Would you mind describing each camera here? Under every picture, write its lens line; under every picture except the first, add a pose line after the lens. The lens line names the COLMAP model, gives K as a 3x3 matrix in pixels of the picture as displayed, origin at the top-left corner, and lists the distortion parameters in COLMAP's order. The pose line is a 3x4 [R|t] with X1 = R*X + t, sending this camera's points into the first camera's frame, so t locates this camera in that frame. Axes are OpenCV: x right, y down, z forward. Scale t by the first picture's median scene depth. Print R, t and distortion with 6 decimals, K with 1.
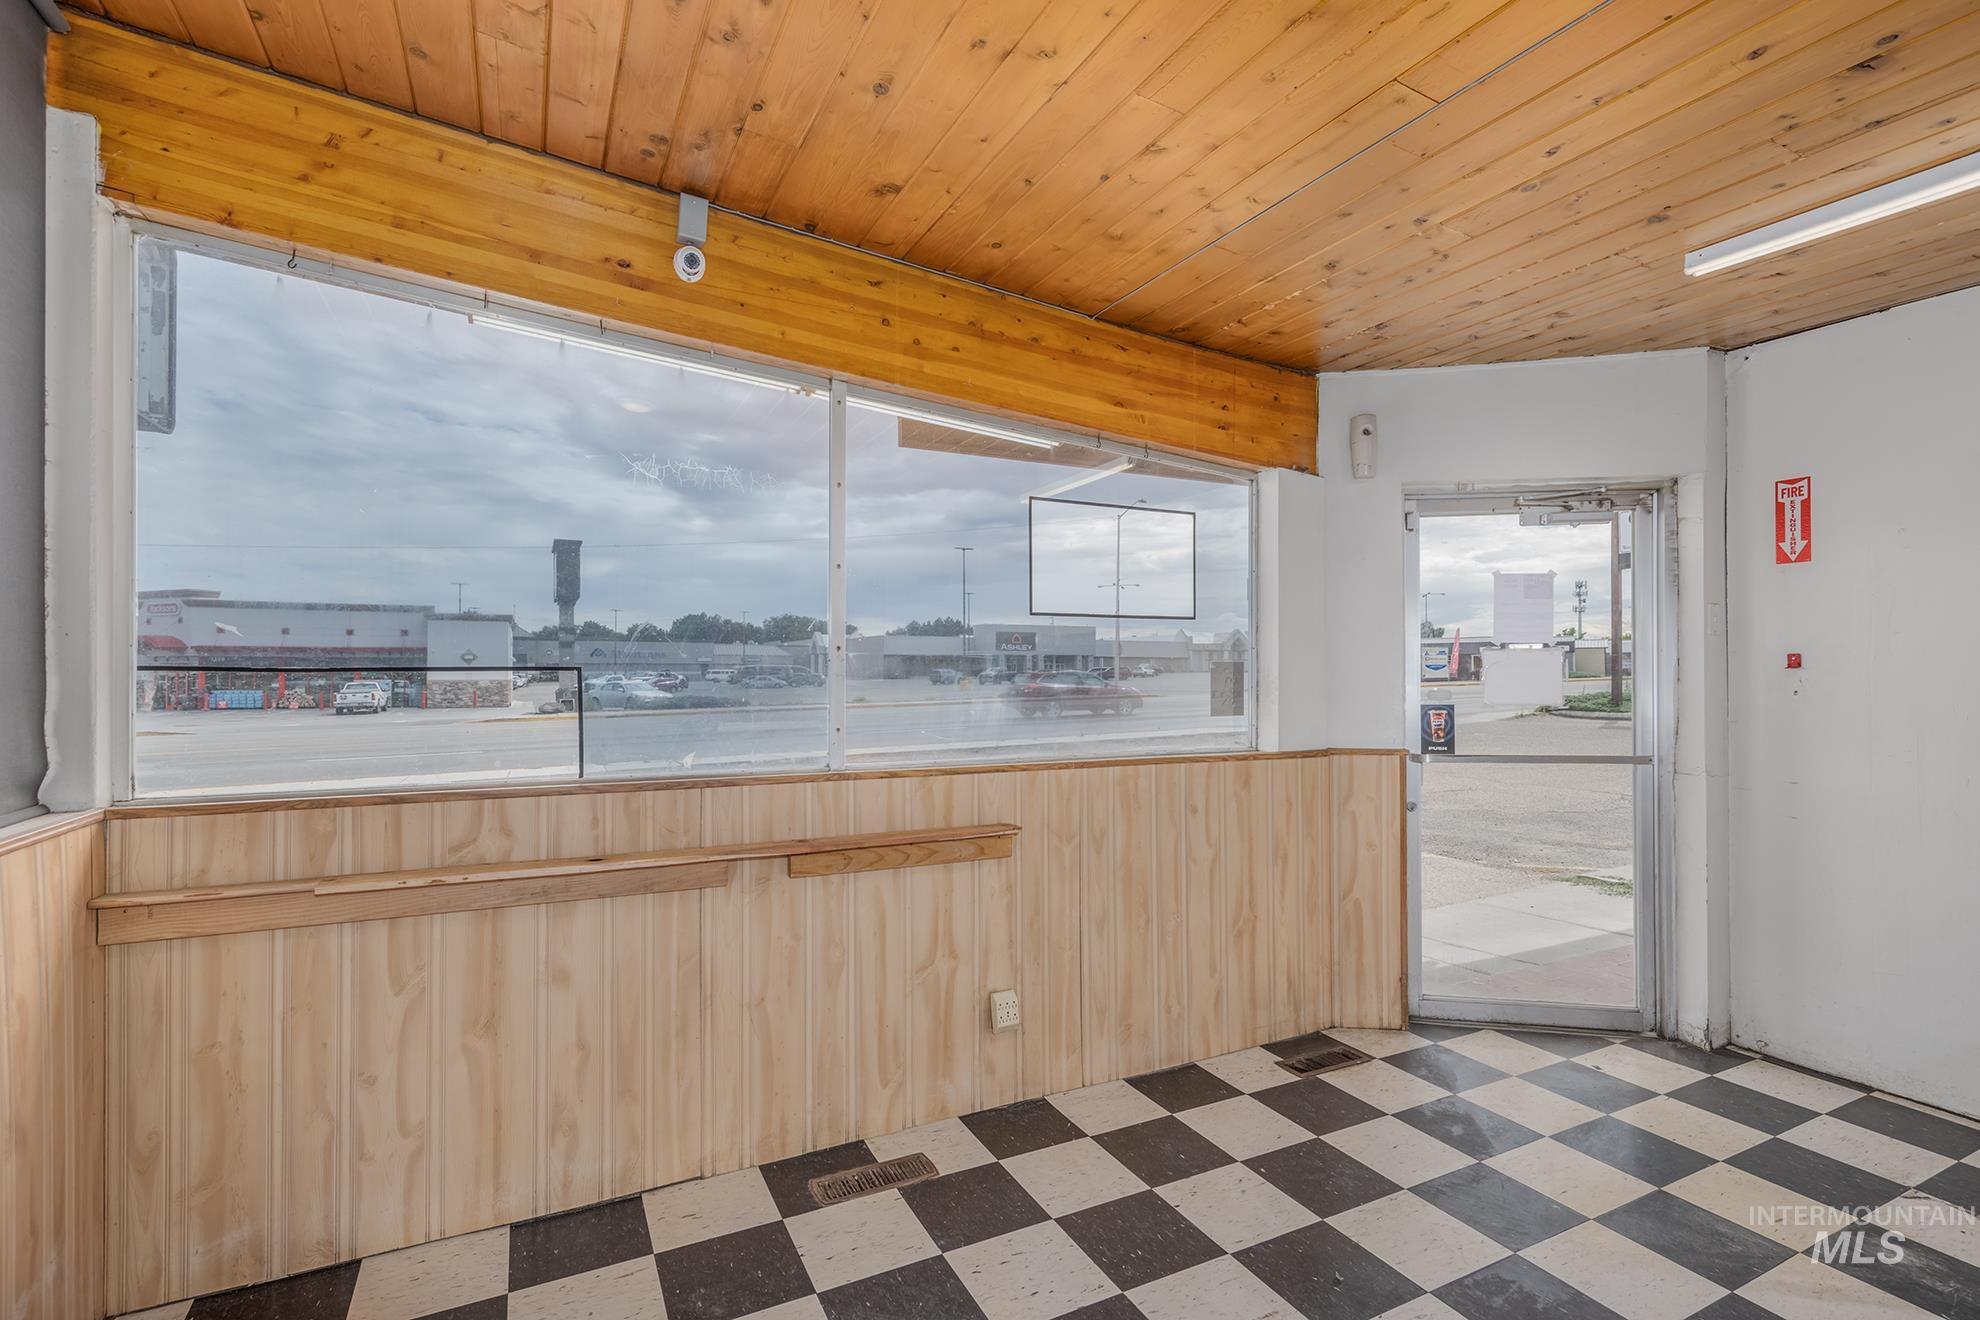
lens RADIAL K [[872.0, 0, 971.1], [0, 872.0, 663.9], [0, 0, 1]] dist [-0.002009, -0.000233]
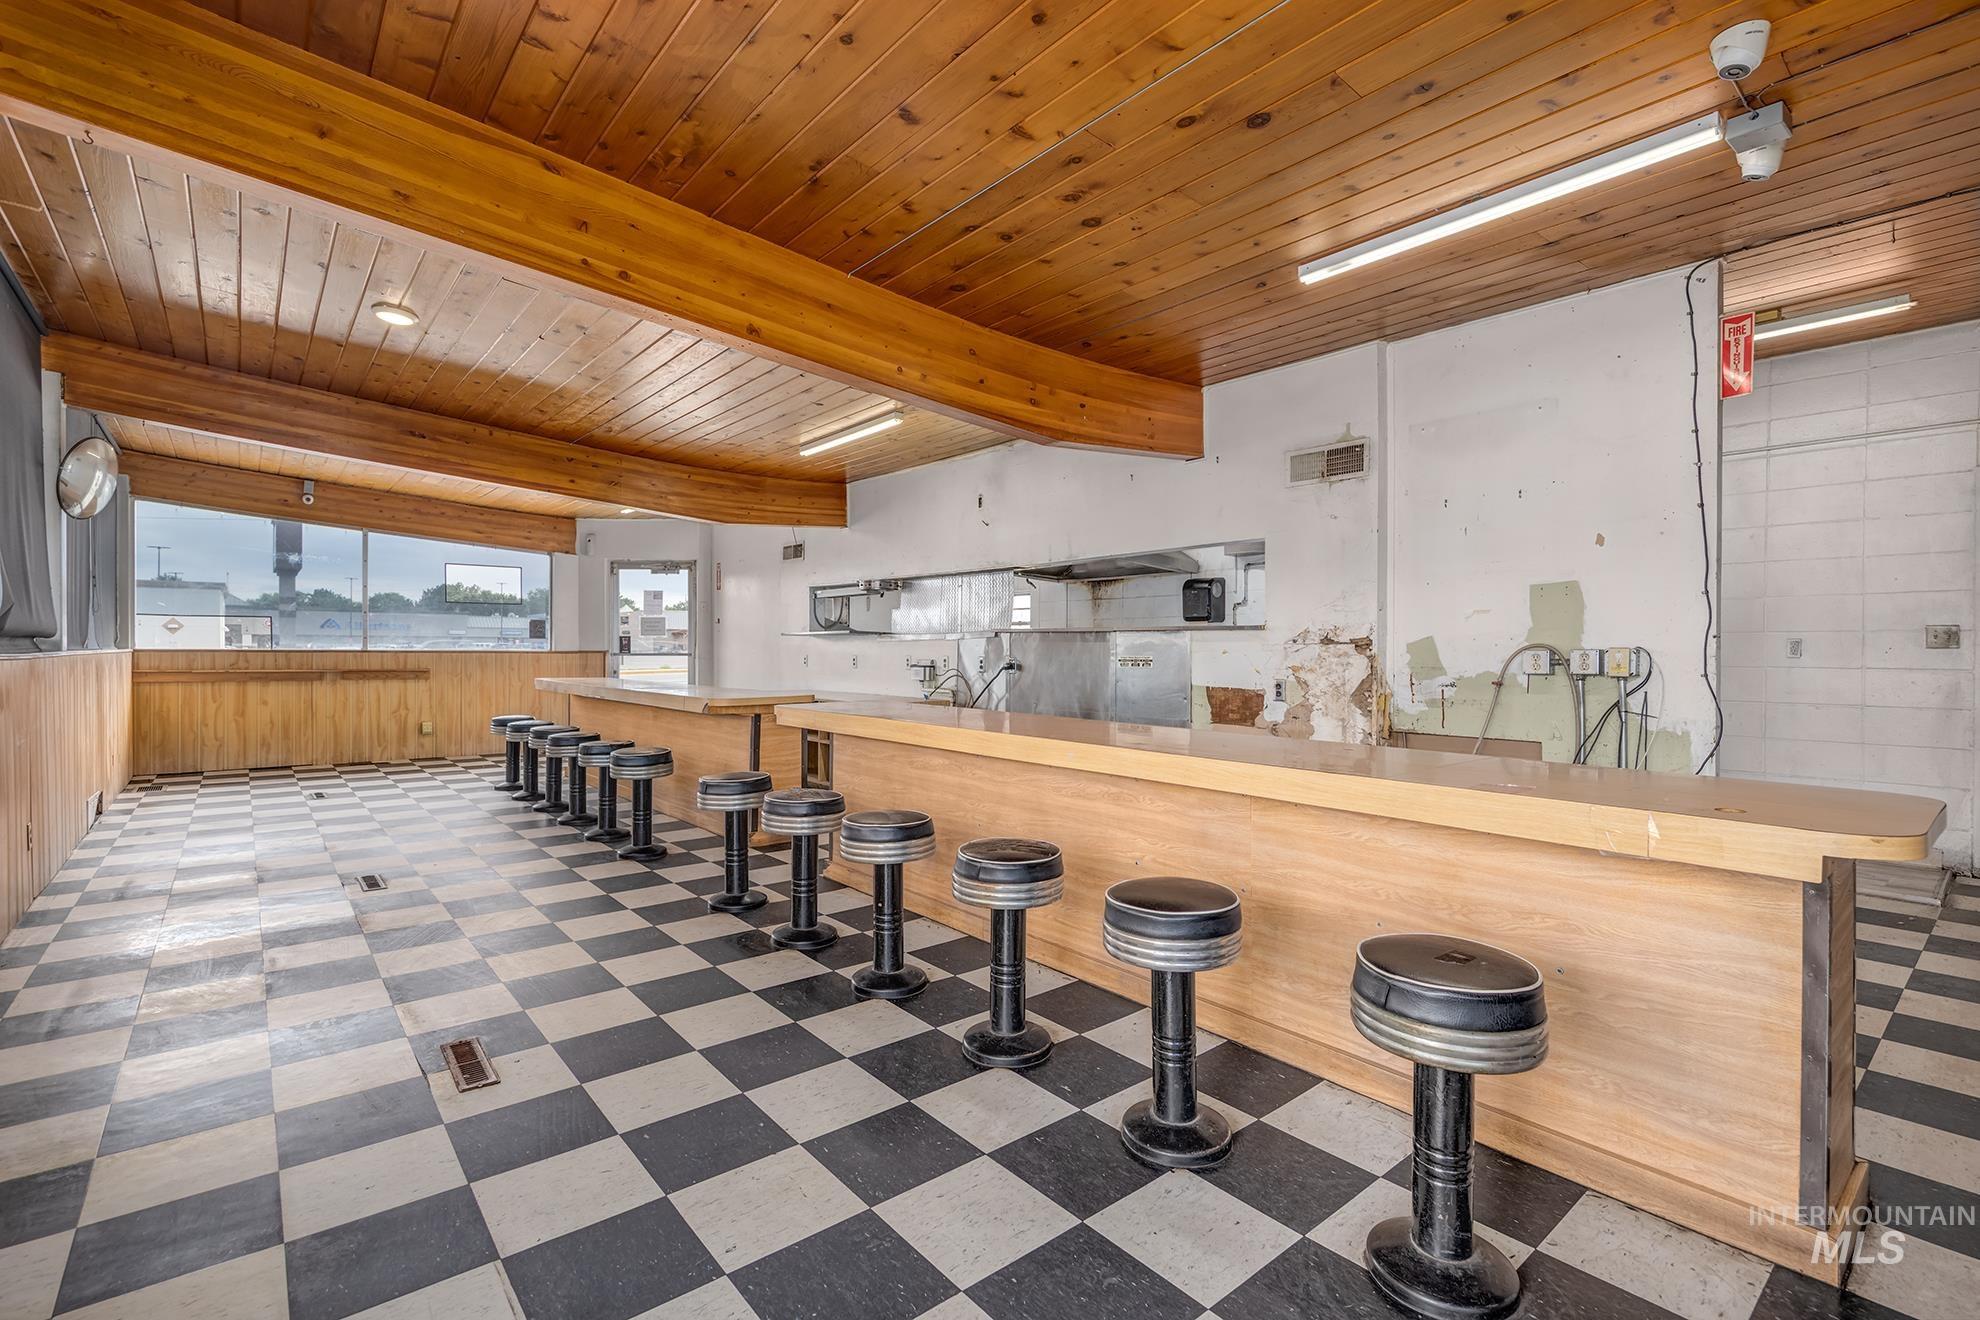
lens RADIAL K [[872.0, 0, 966.1], [0, 872.0, 648.2], [0, 0, 1]] dist [-0.002009, -0.000233]
pose [[0.975043, 0.003071, 0.221993, 1.392032], [-0.005149, 0.999948, 0.008785, 0.079530], [-0.221954, -0.009709, 0.975009, -2.818284]]
